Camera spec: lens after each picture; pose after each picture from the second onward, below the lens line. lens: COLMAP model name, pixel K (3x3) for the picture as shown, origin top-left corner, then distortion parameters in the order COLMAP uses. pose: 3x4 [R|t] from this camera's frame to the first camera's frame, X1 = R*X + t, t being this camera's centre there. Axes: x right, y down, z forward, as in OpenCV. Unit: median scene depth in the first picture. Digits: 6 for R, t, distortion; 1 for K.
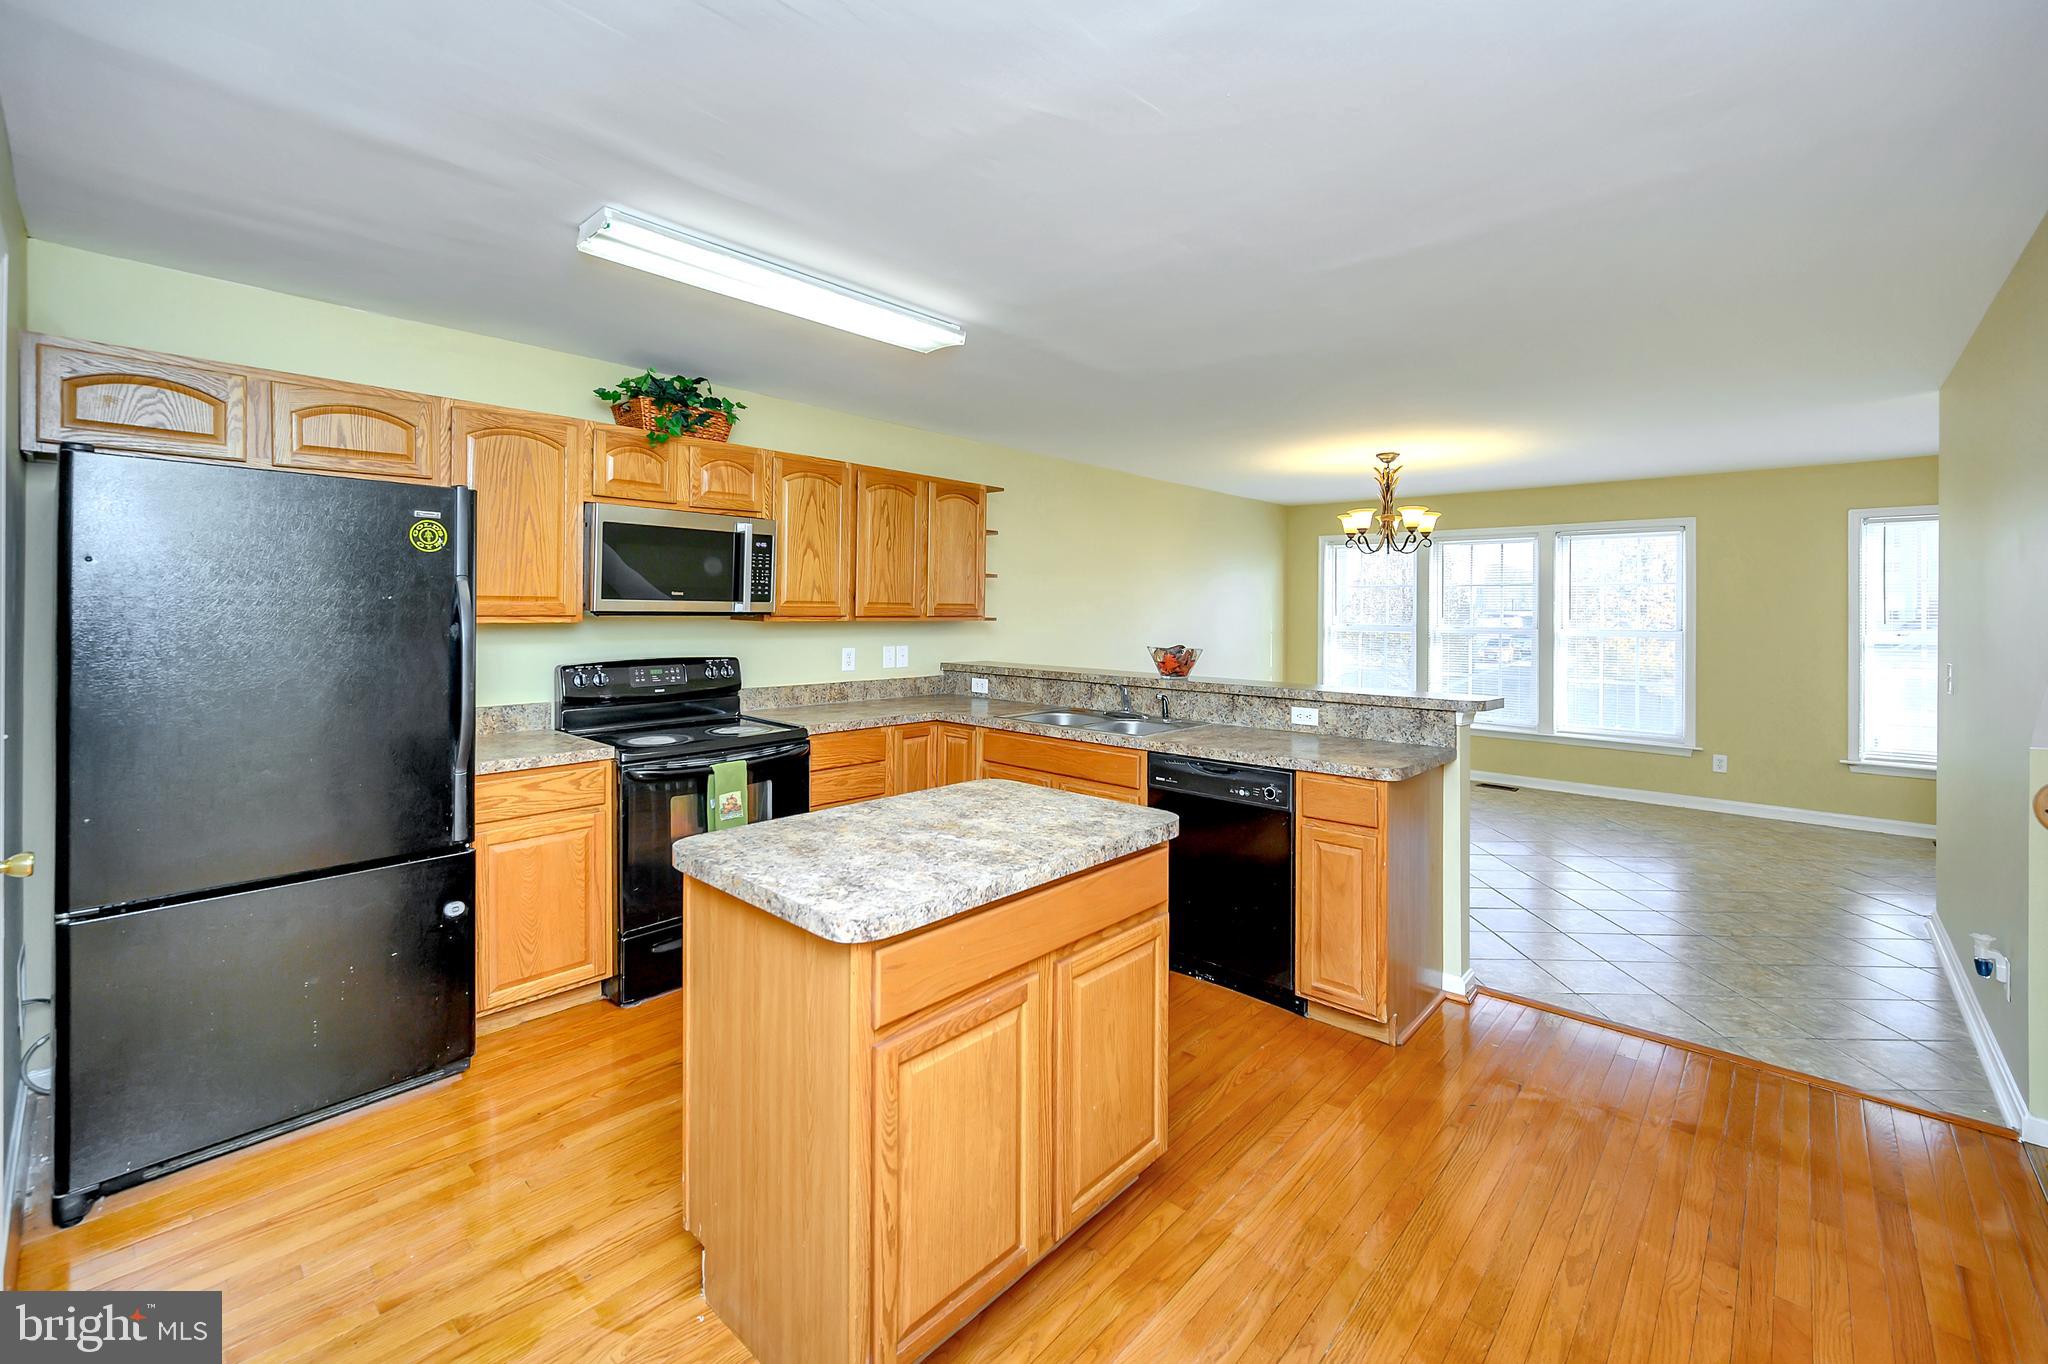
lens RADIAL K [[853.4, 0, 1033.3], [0, 853.4, 565.9], [0, 0, 1]] dist [-0.003328, -0.000131]
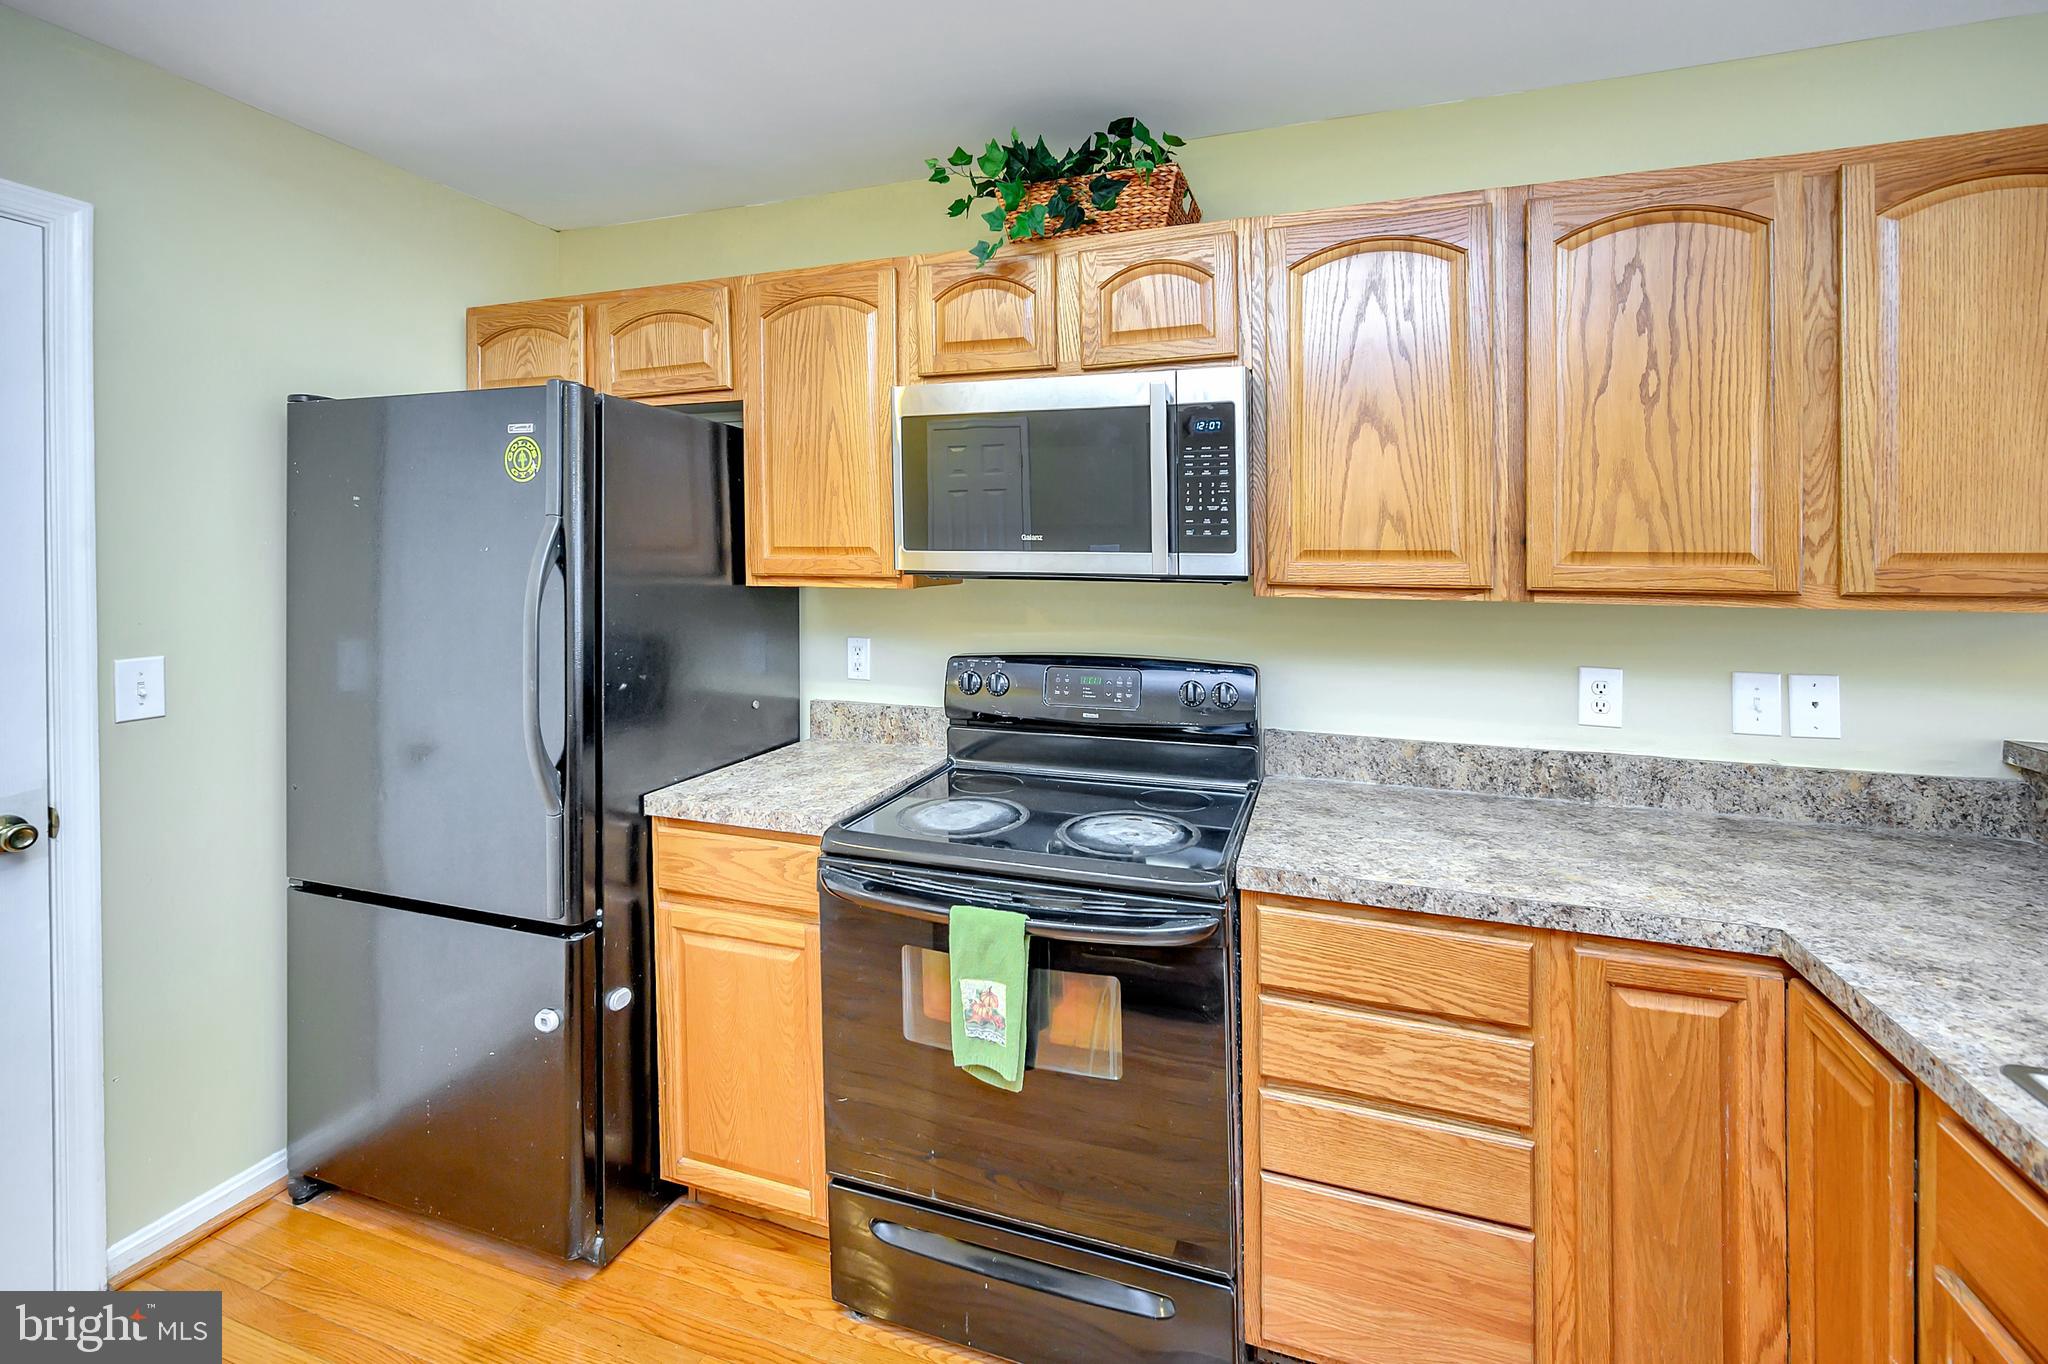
lens RADIAL K [[892.5, 0, 1037.6], [0, 892.5, 558.4], [0, 0, 1]] dist [0.001085, 0.000184]
pose [[0.392257, -0.007421, -0.919826, 0.077225], [0.041801, 0.999078, 0.009766, 0.036431], [0.918905, -0.042281, 0.392206, 0.729212]]
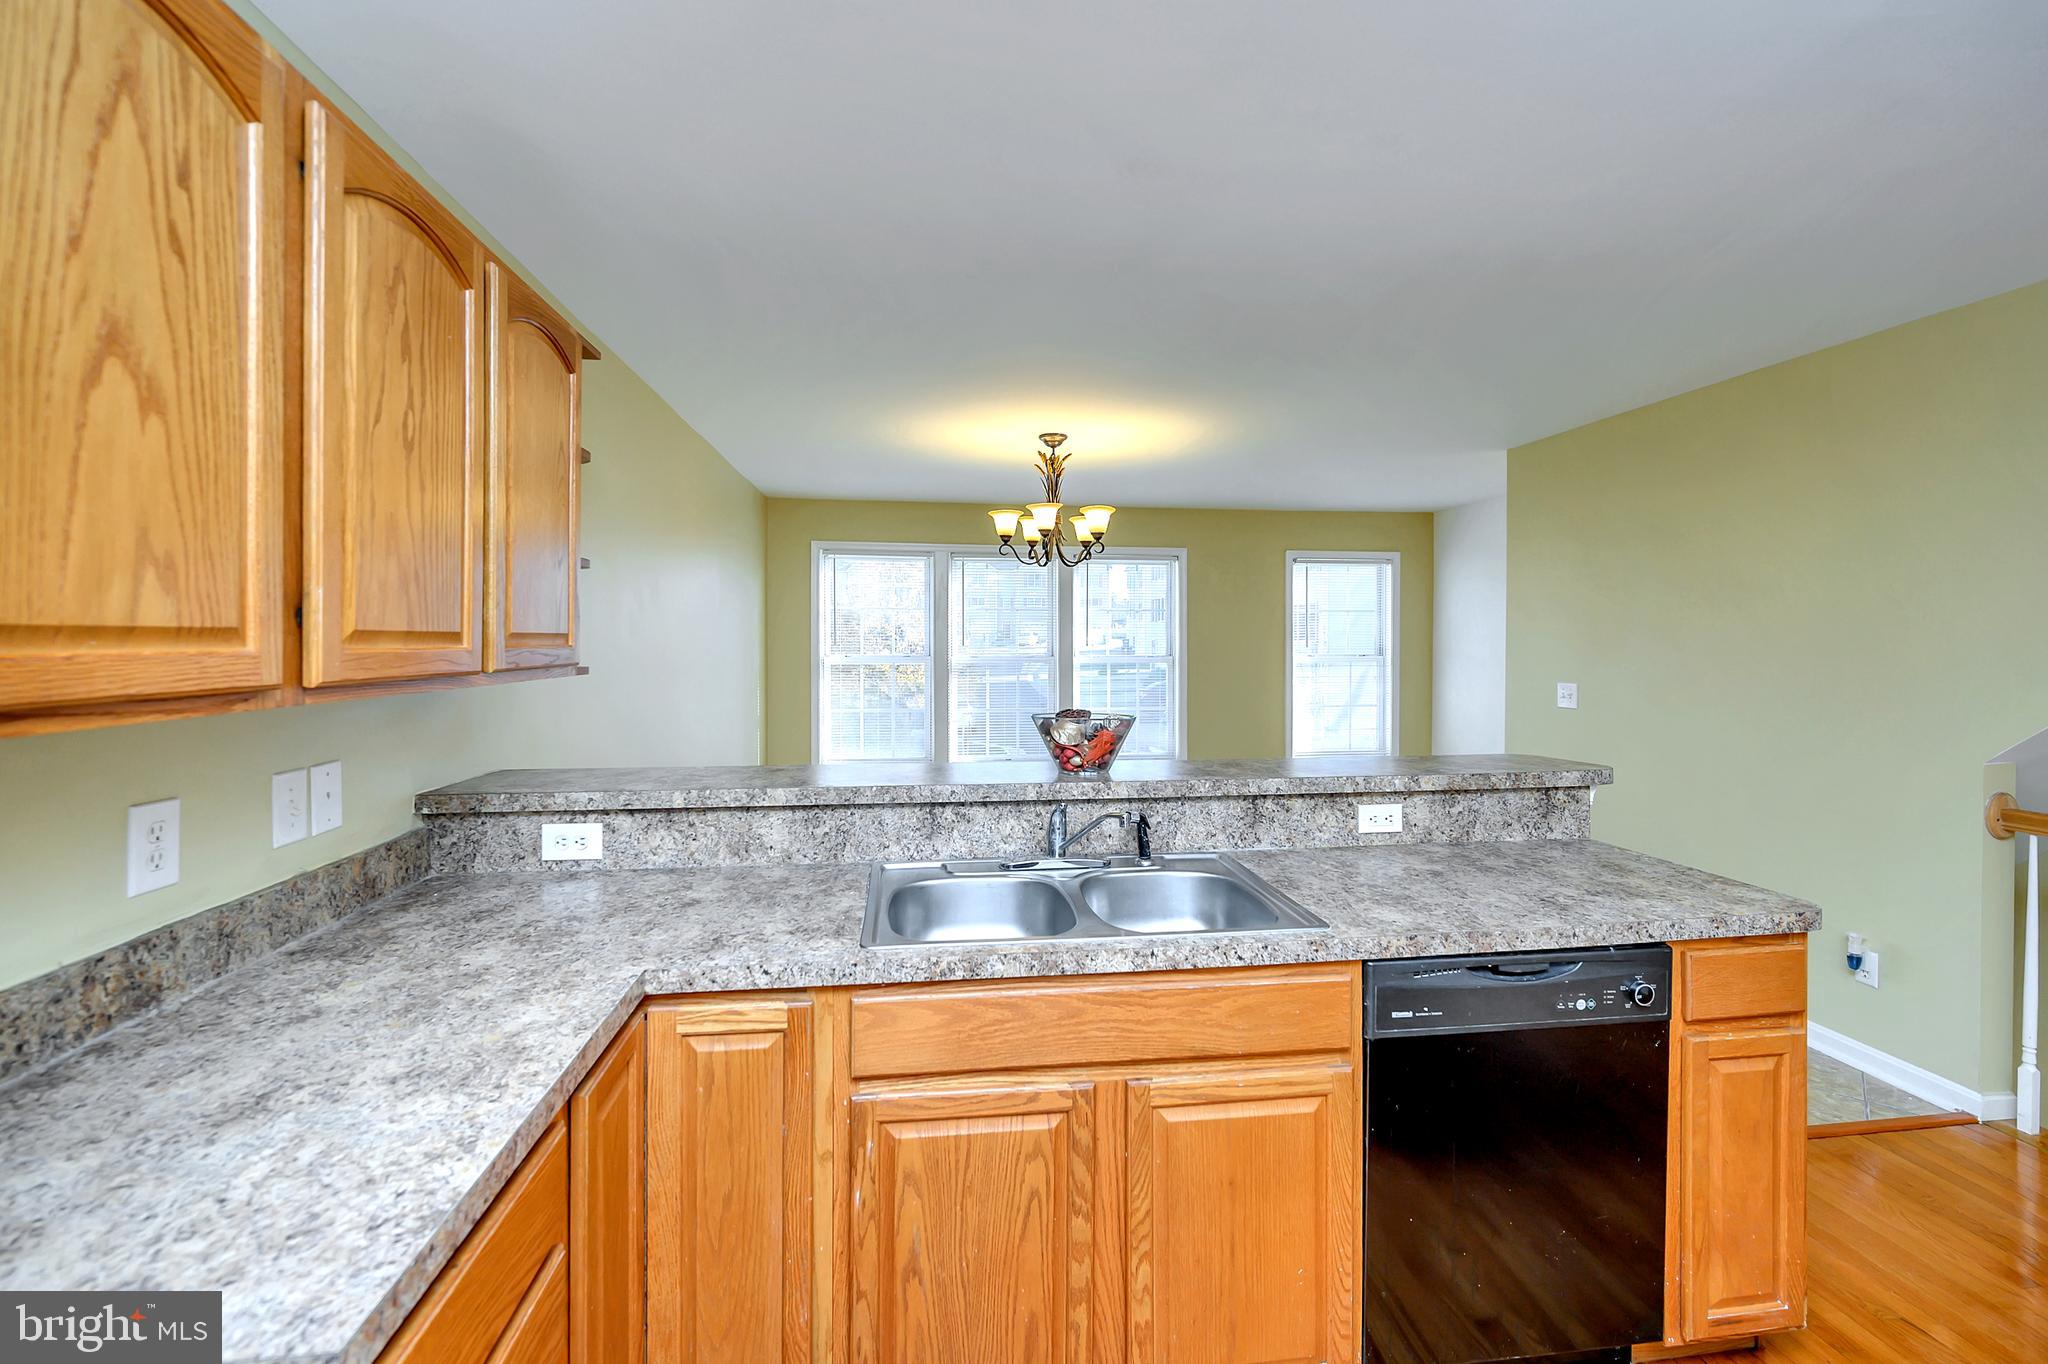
lens RADIAL K [[879.5, 0, 1036.0], [0, 879.5, 637.0], [0, 0, 1]] dist [-0.003334, -0.000066]
pose [[0.644818, -0.007184, 0.764303, -0.300470], [-0.034115, 0.998689, 0.038168, 0.030535], [-0.763575, -0.050685, 0.643727, 0.755209]]
